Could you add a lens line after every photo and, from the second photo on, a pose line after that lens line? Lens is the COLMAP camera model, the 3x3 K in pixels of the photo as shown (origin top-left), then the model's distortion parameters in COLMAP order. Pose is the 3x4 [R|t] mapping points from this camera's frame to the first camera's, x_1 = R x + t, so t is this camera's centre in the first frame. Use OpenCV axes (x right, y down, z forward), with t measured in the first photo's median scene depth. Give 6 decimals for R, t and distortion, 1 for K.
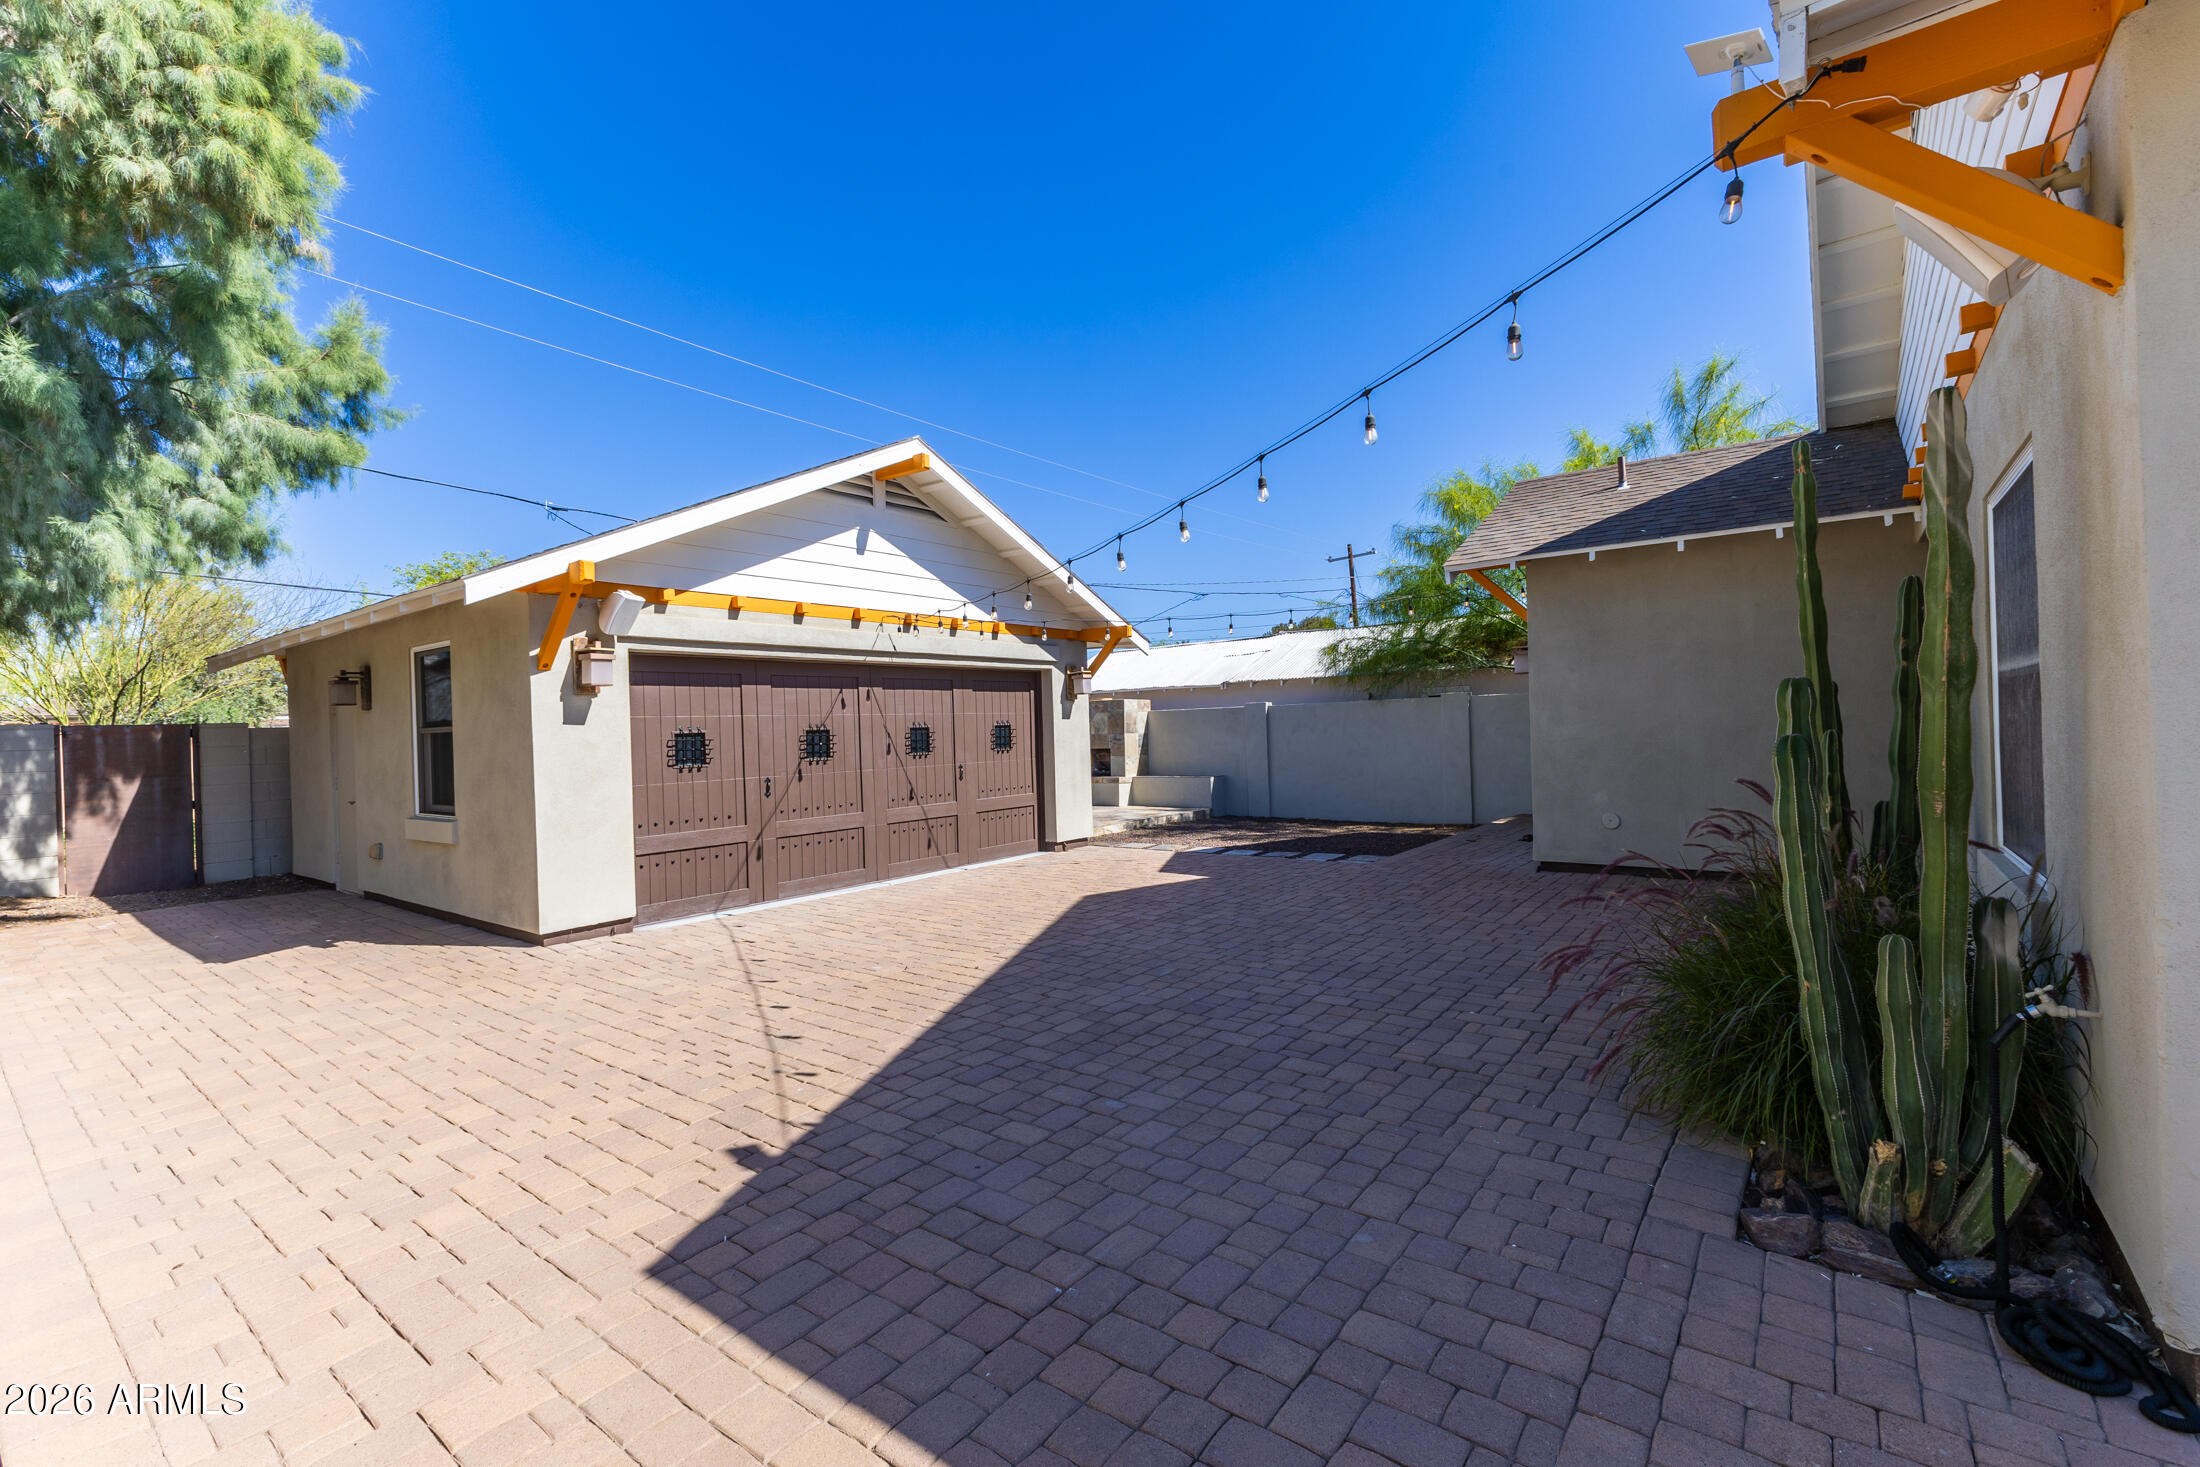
lens RADIAL K [[952.1, 0, 1063.4], [0, 952.1, 718.9], [0, 0, 1]] dist [0.007853, -0.002270]
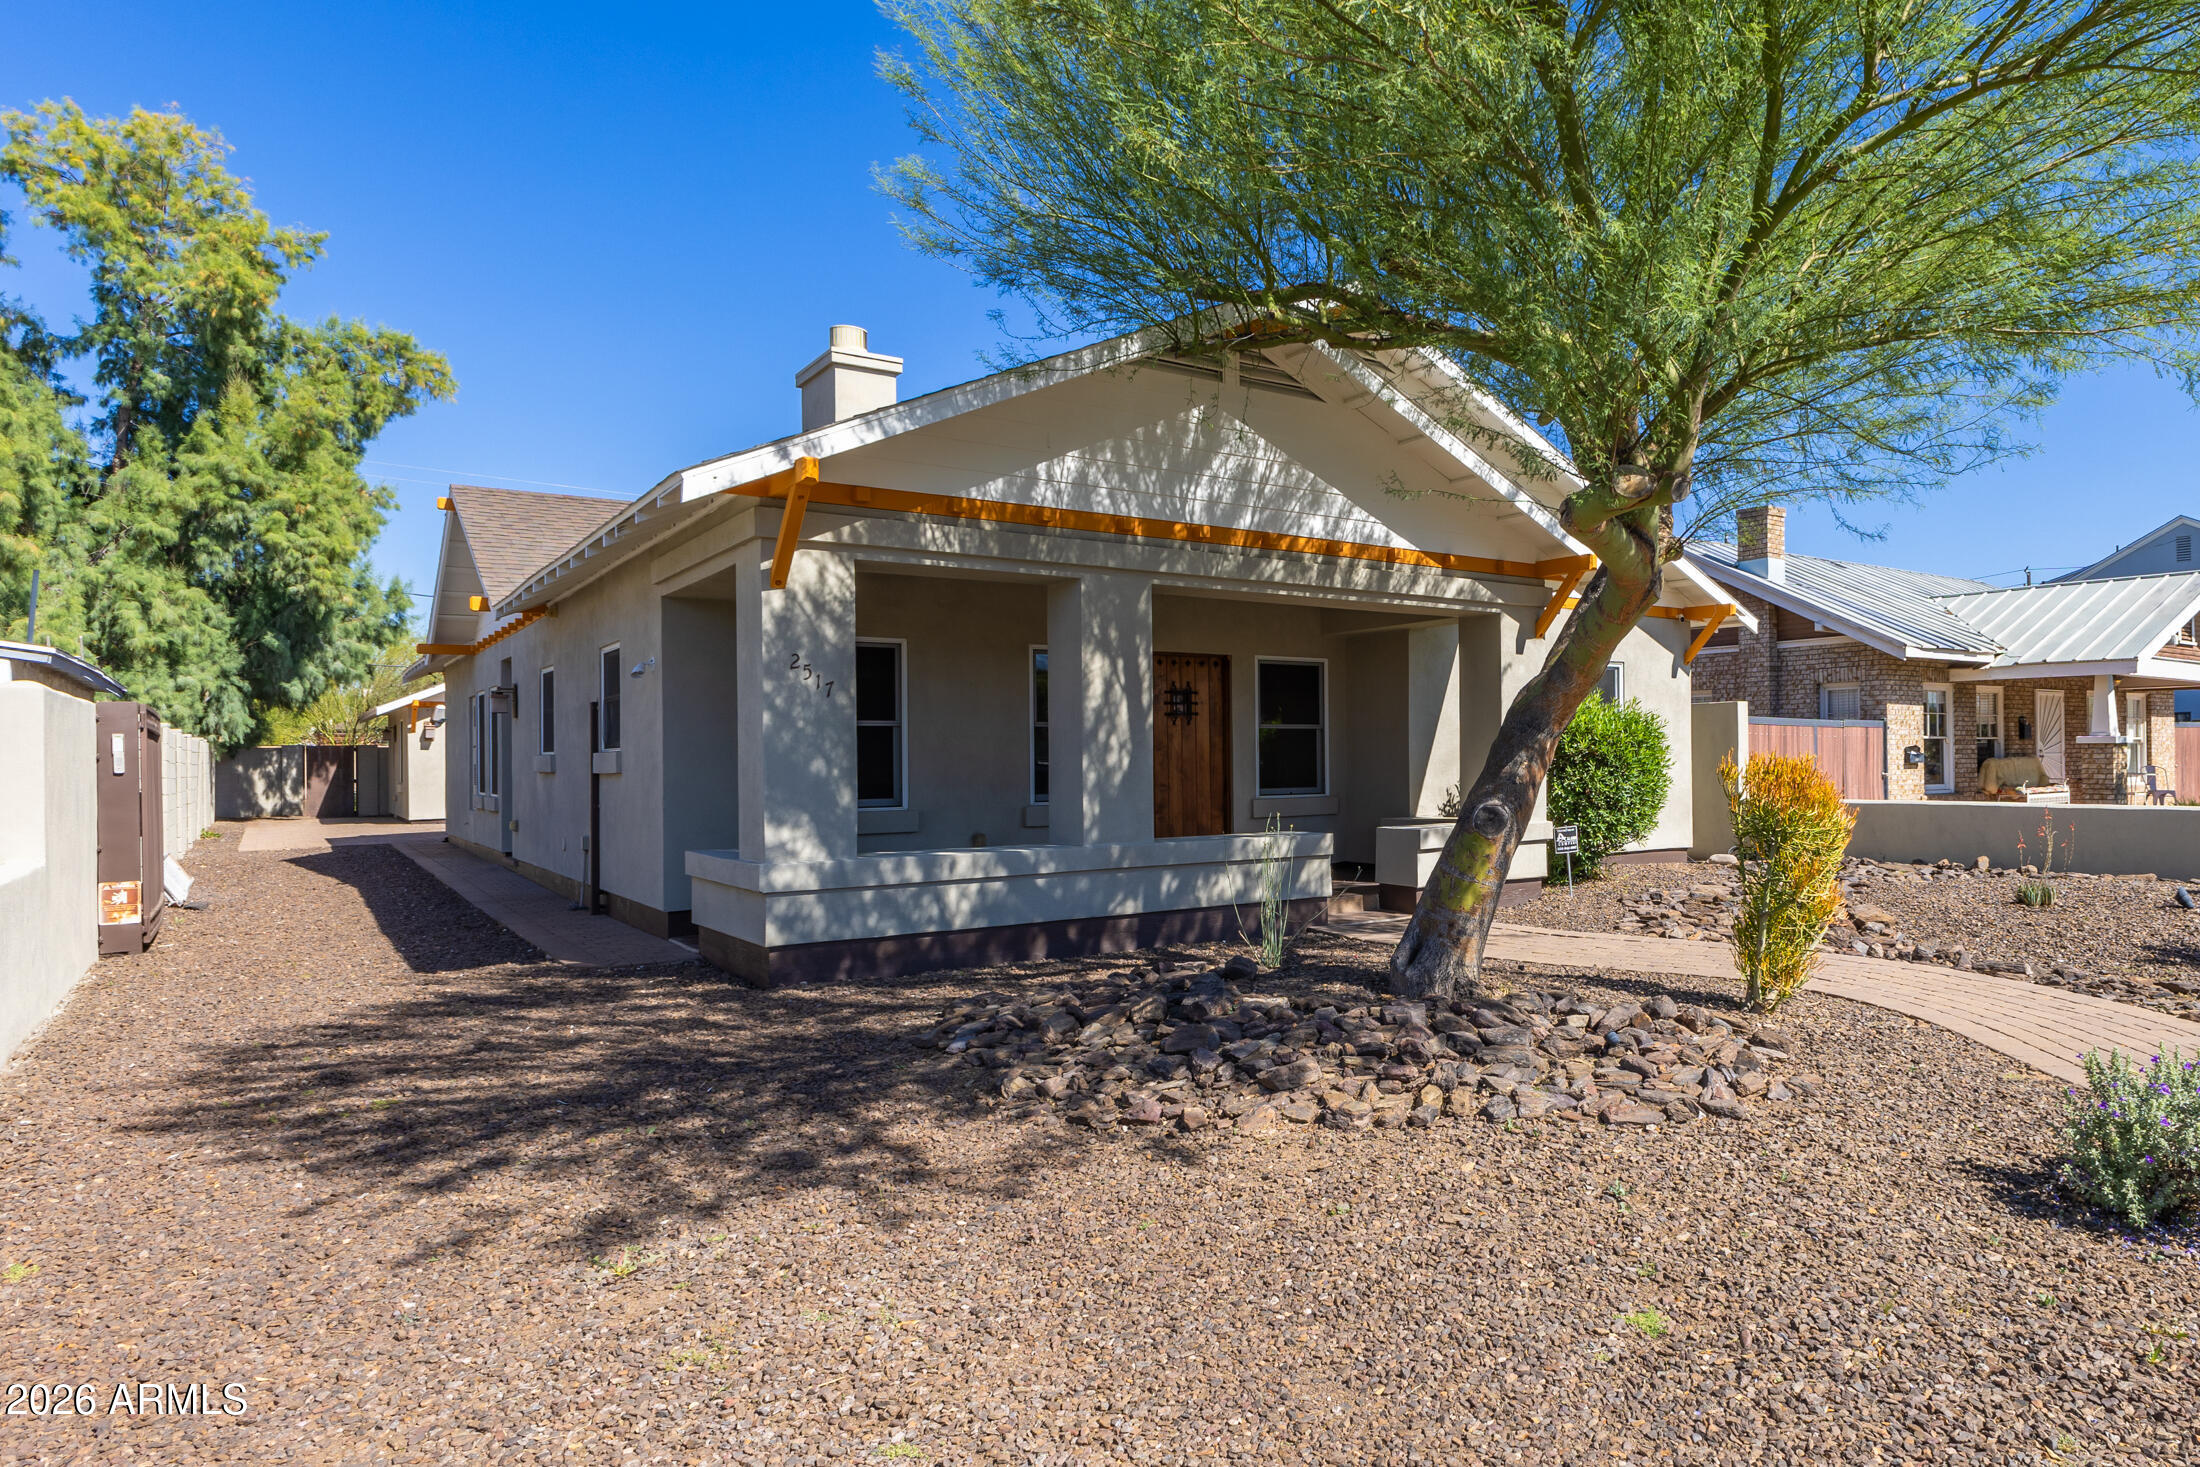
lens RADIAL K [[1128.1, 0, 1114.3], [0, 1128.1, 748.6], [0, 0, 1]] dist [0.016313, 0.000757]
pose [[0.963598, 0.032691, -0.265347, 1.894427], [-0.028092, 0.999382, 0.021113, -0.103918], [0.265874, -0.012890, 0.963922, -1.384885]]
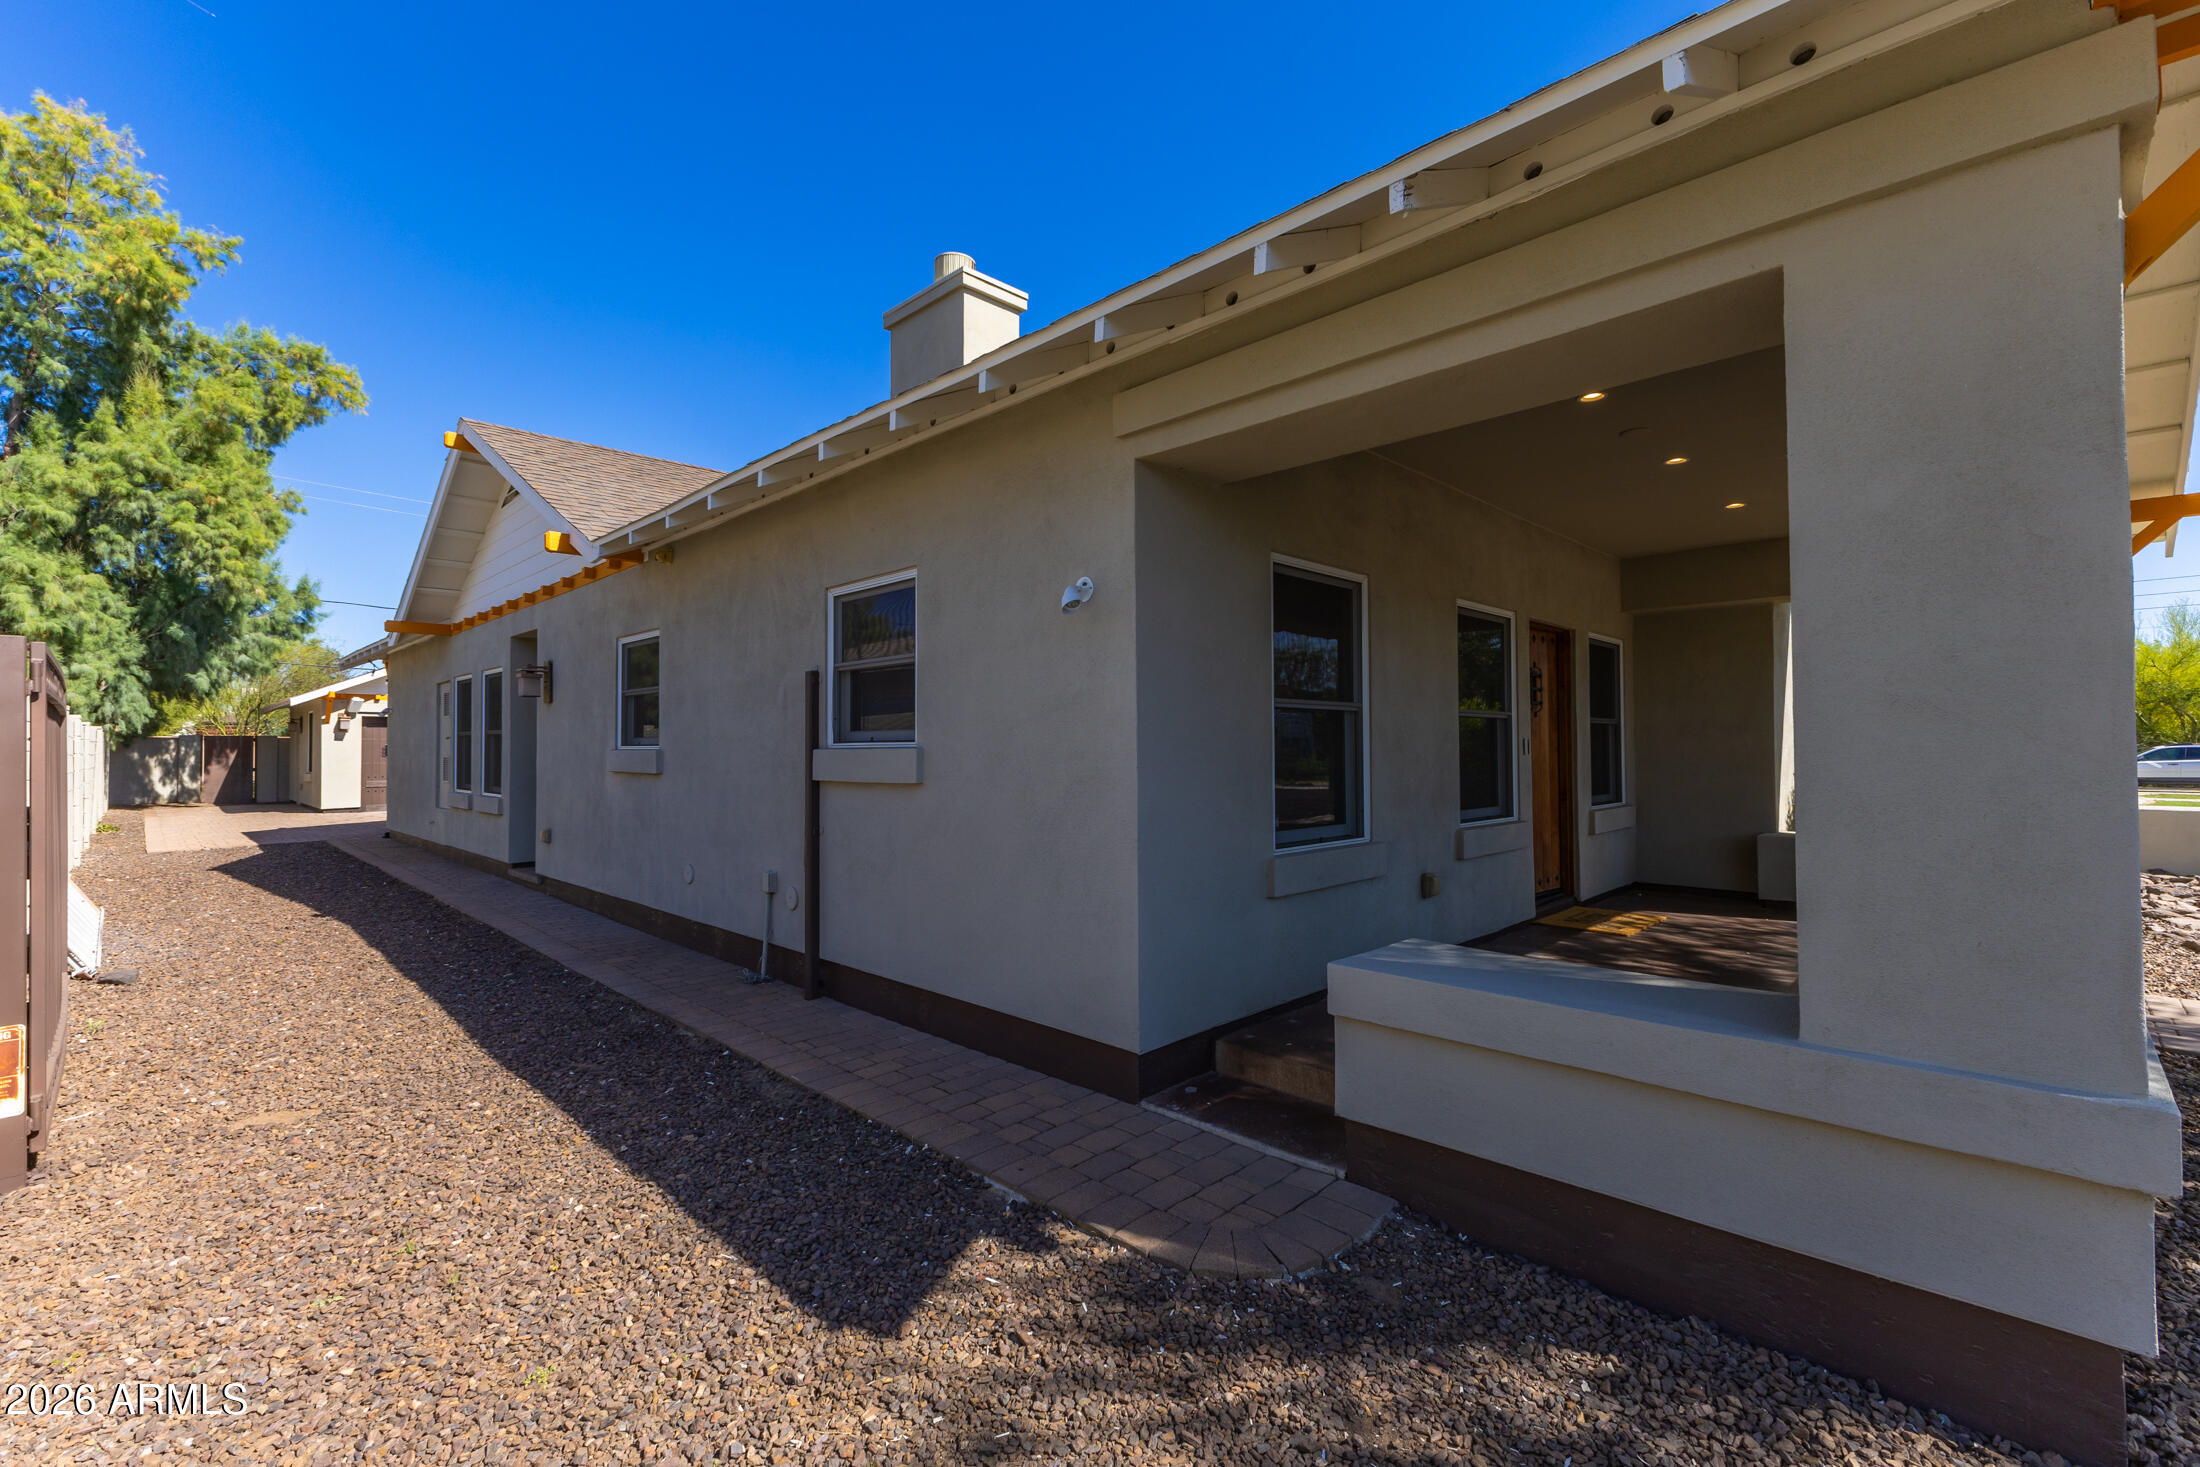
lens RADIAL K [[952.1, 0, 1094.9], [0, 952.1, 732.3], [0, 0, 1]] dist [0.007853, -0.002270]
pose [[0.990078, 0.036170, -0.135786, 1.727760], [-0.035581, 0.999344, 0.006763, -0.097663], [0.135941, -0.001864, 0.990715, -1.271991]]
